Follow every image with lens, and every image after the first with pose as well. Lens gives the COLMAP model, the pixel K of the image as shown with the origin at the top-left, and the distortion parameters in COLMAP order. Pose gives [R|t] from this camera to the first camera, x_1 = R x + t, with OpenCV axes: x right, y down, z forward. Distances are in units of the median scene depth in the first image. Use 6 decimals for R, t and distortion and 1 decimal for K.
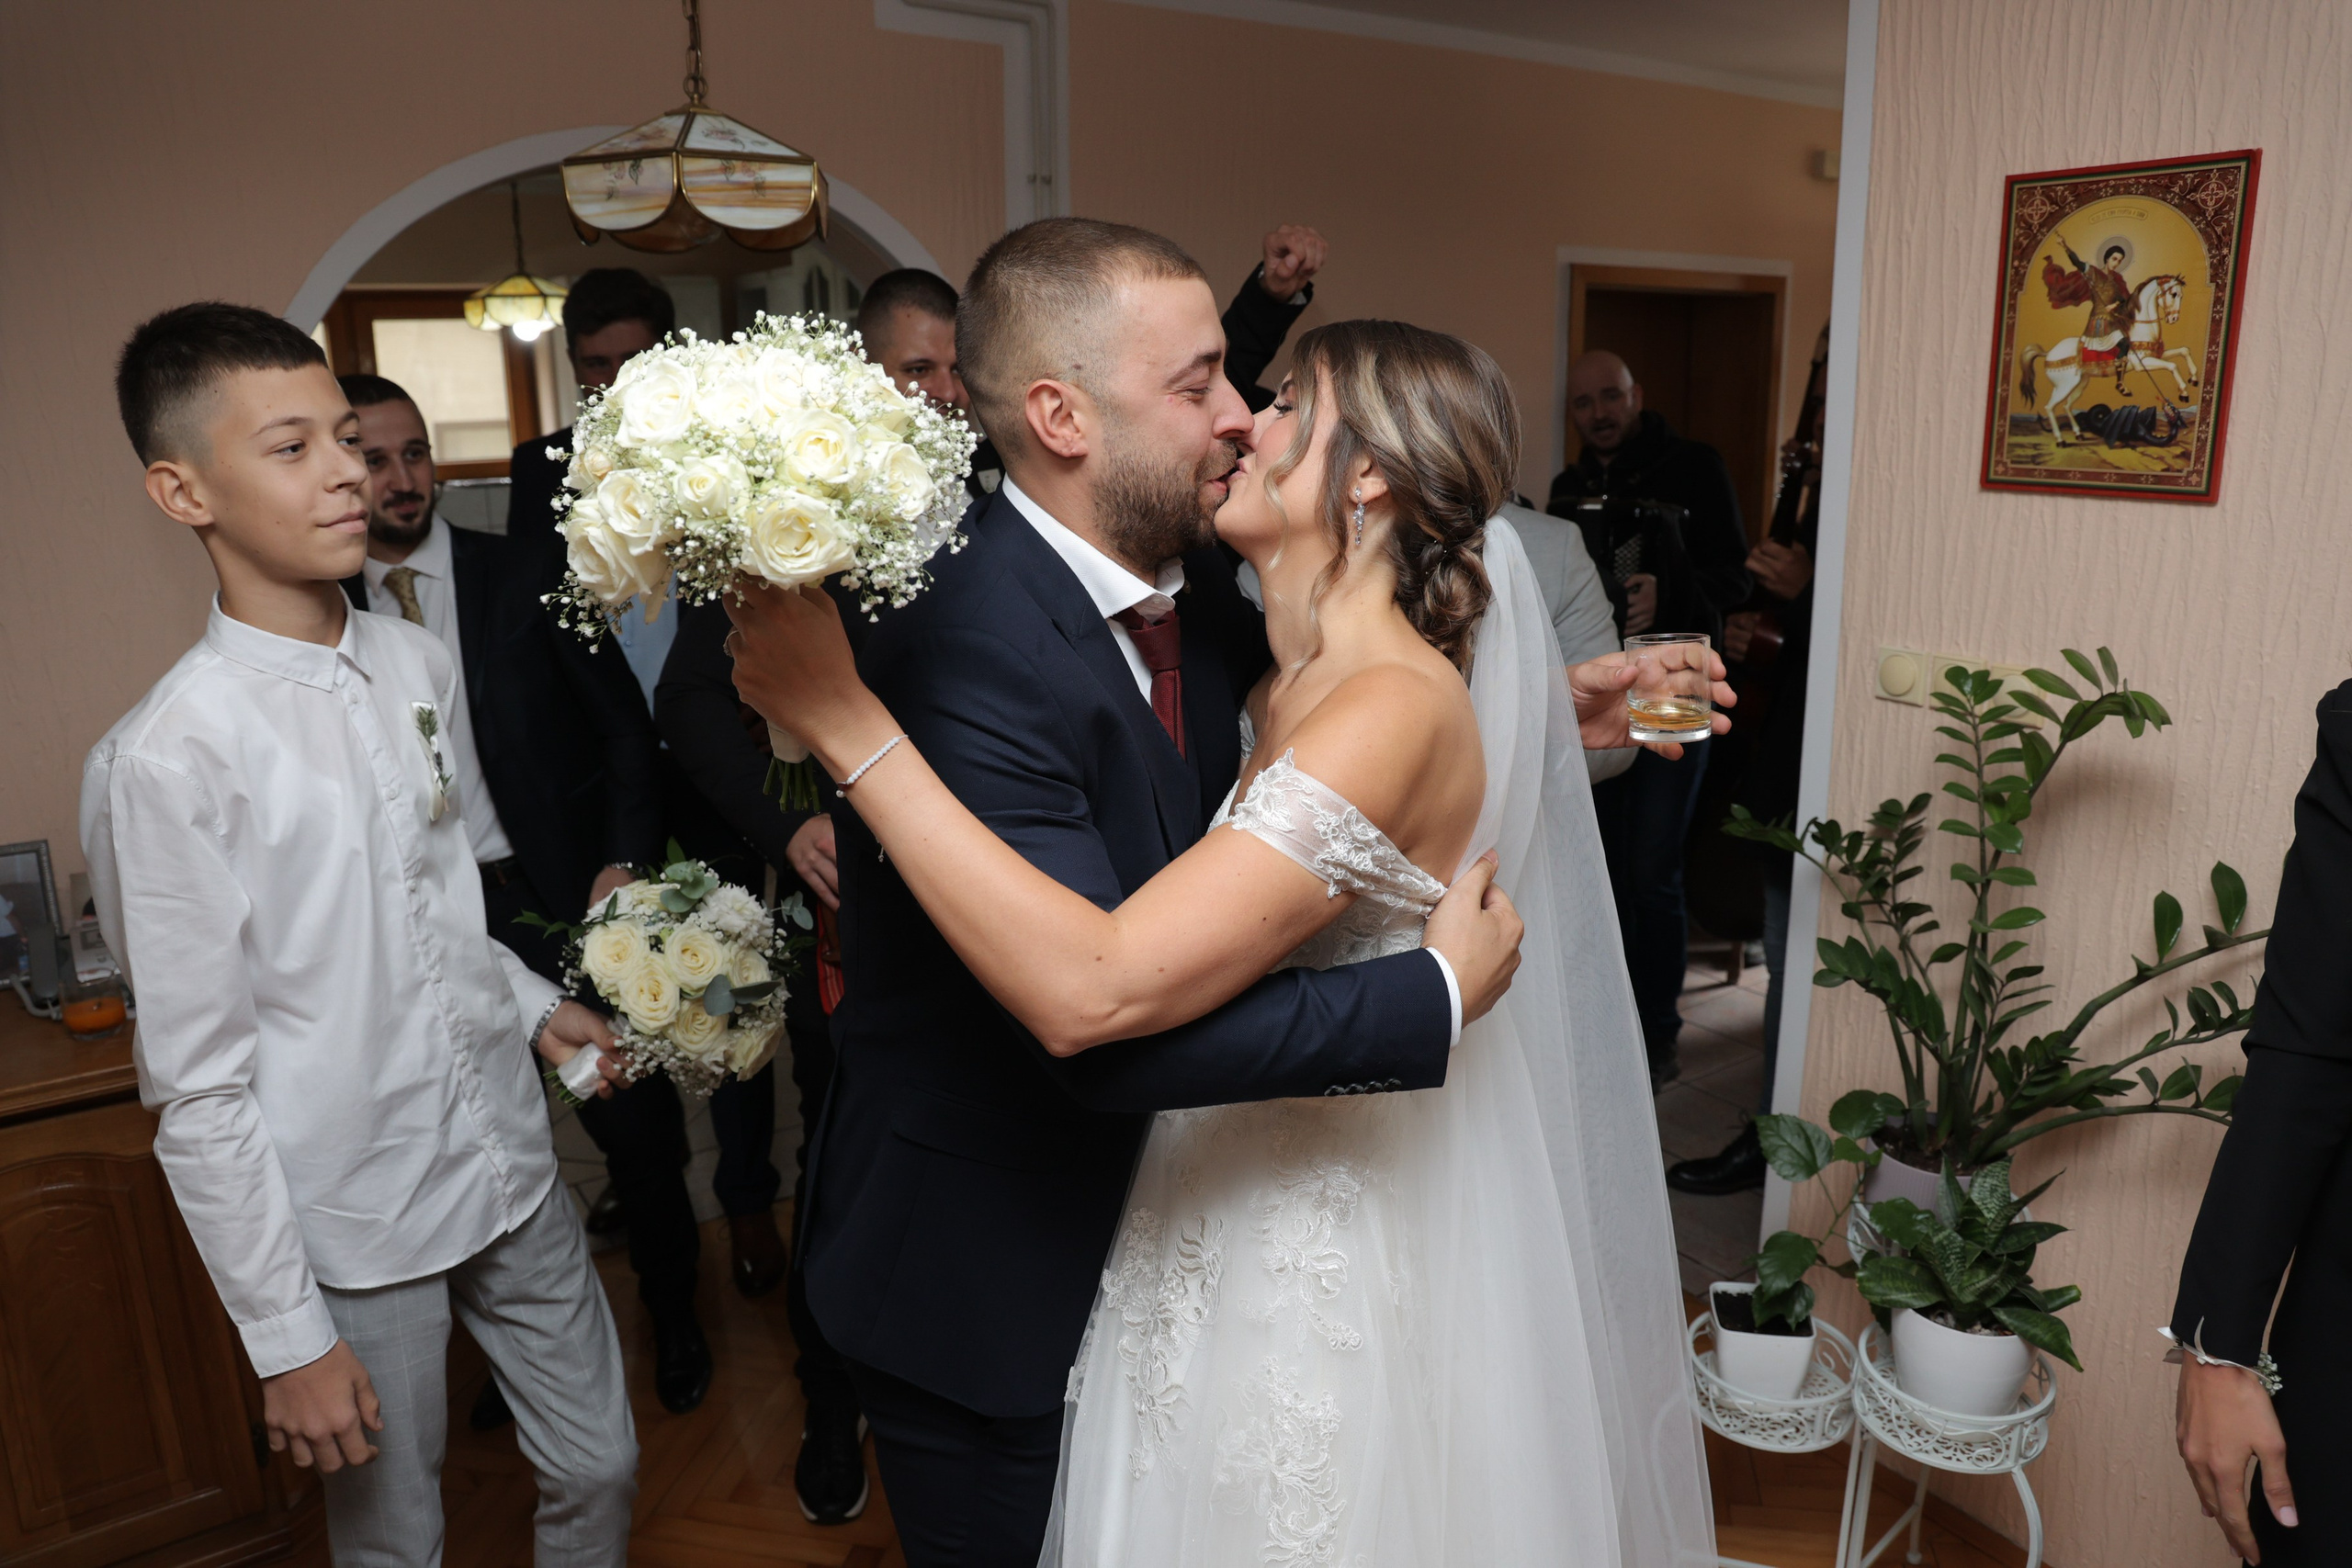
lens RADIAL K [[1668.2, 0, 1164.8], [0, 1668.2, 776.0], [0, 0, 1]] dist [-0.096099, 0.054711]
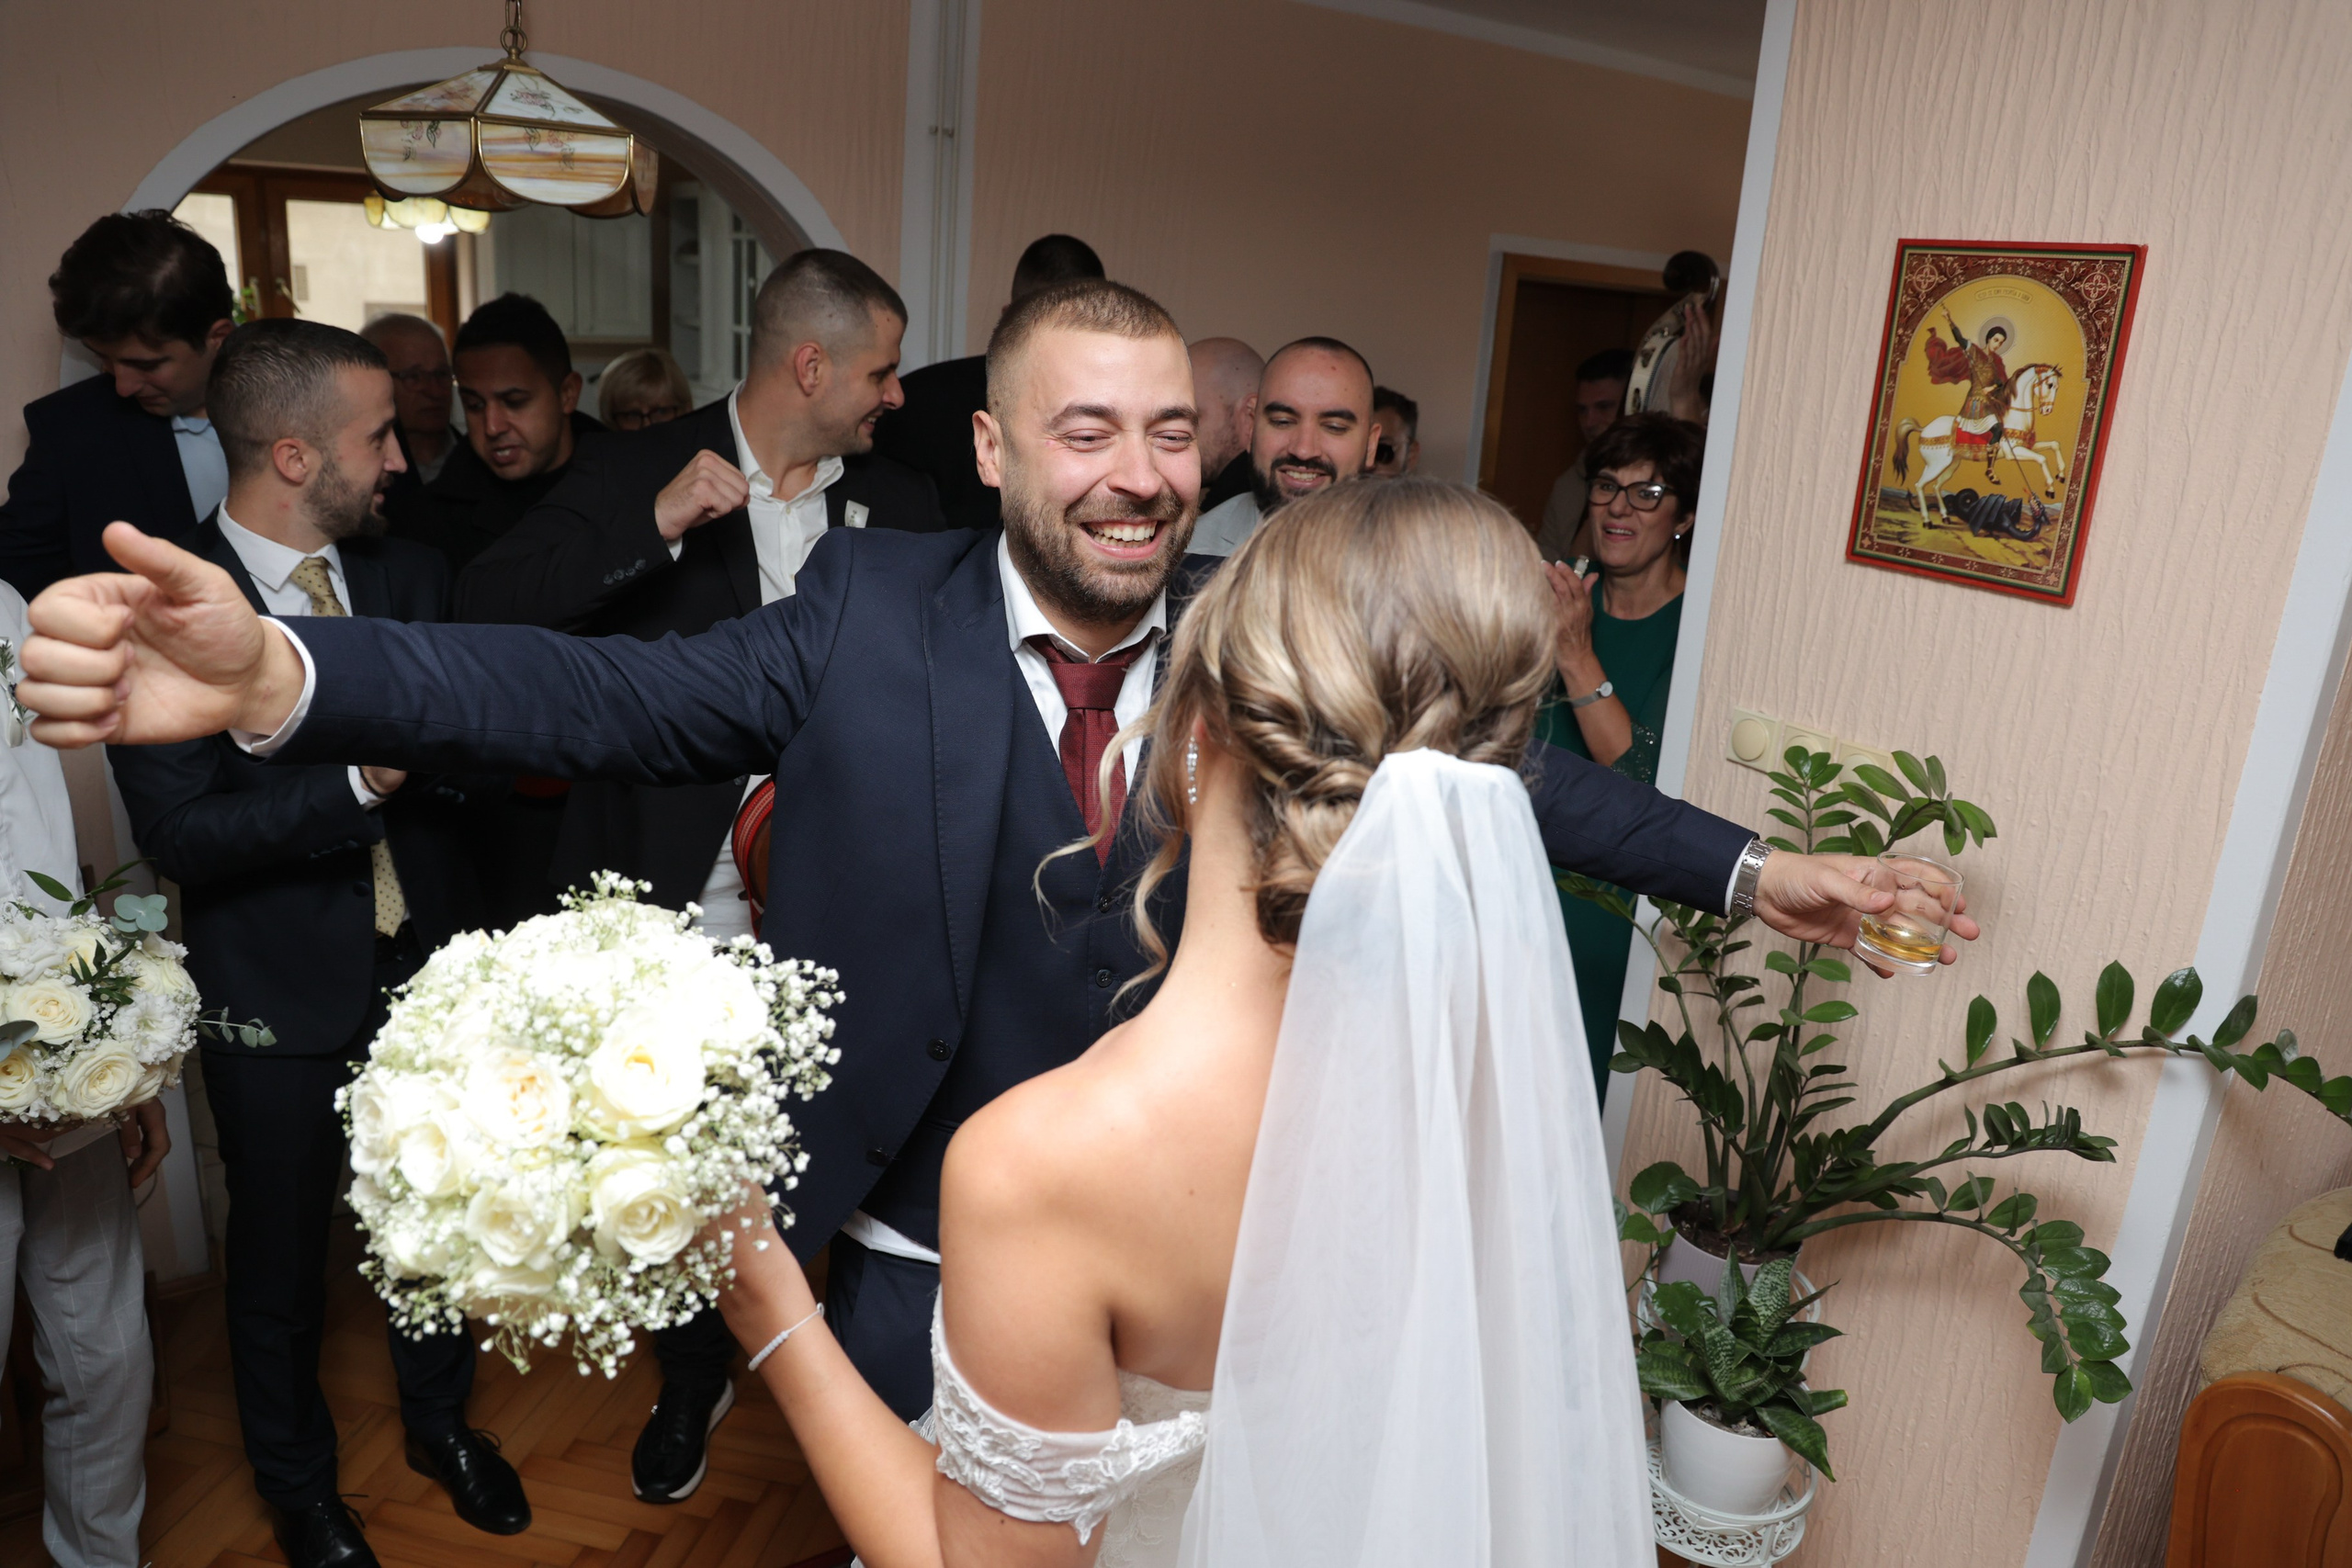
lens RADIAL K [[1668.2, 0, 1170.3], [0, 1668.2, 781.8], [0, 0, 1]] dist [-0.096099, 0.054711]
pose [[0.996843, 0.074082, 0.028581, 0.091404], [-0.075502, 0.995773, 0.052307, -0.072486], [-0.024585, -0.054300, 0.998222, 0.034874]]
